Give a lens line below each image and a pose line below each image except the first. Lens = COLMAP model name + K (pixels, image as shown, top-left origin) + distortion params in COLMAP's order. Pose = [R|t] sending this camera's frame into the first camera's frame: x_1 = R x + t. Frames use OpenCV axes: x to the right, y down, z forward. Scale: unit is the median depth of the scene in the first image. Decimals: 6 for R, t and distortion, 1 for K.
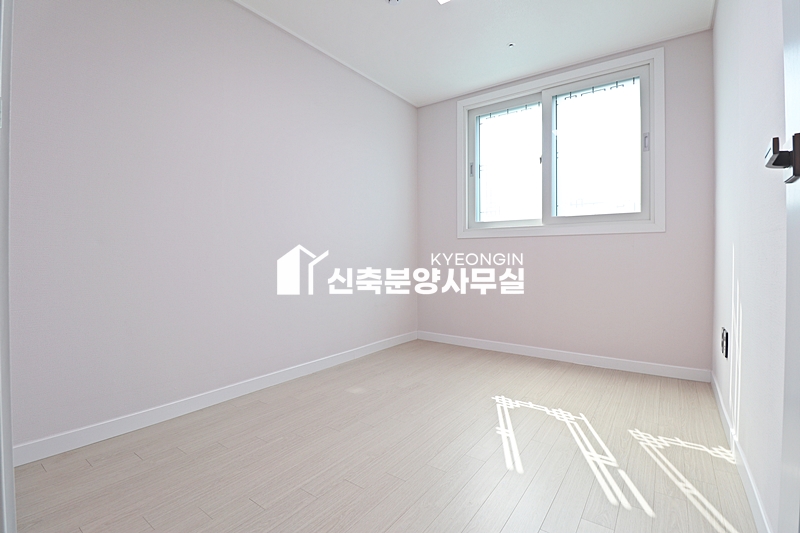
lens RADIAL K [[370.8, 0, 396.6], [0, 370.8, 257.7], [0, 0, 1]] dist [-0.003557, -0.002481]
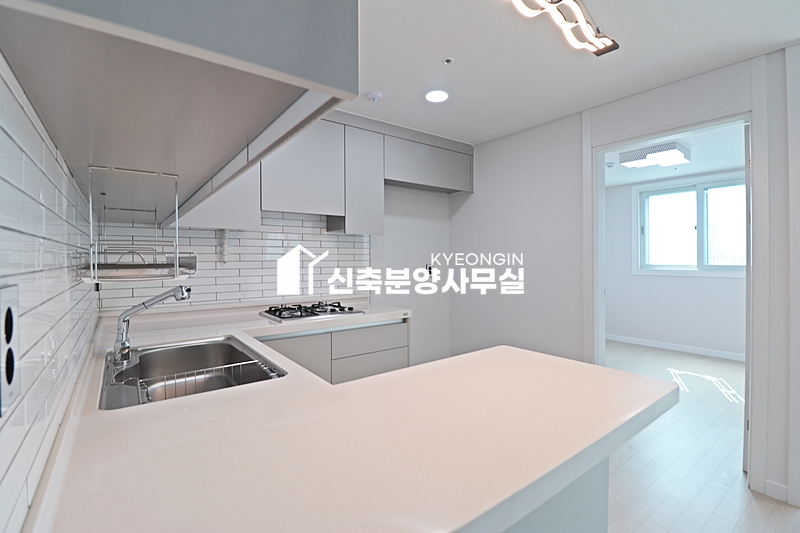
lens RADIAL K [[370.8, 0, 401.5], [0, 370.8, 258.9], [0, 0, 1]] dist [-0.003557, -0.002481]
pose [[0.957014, -0.001517, -0.290038, -0.338846], [0.001293, 0.999999, -0.000965, -0.129522], [0.290039, 0.000549, 0.957015, -0.832403]]
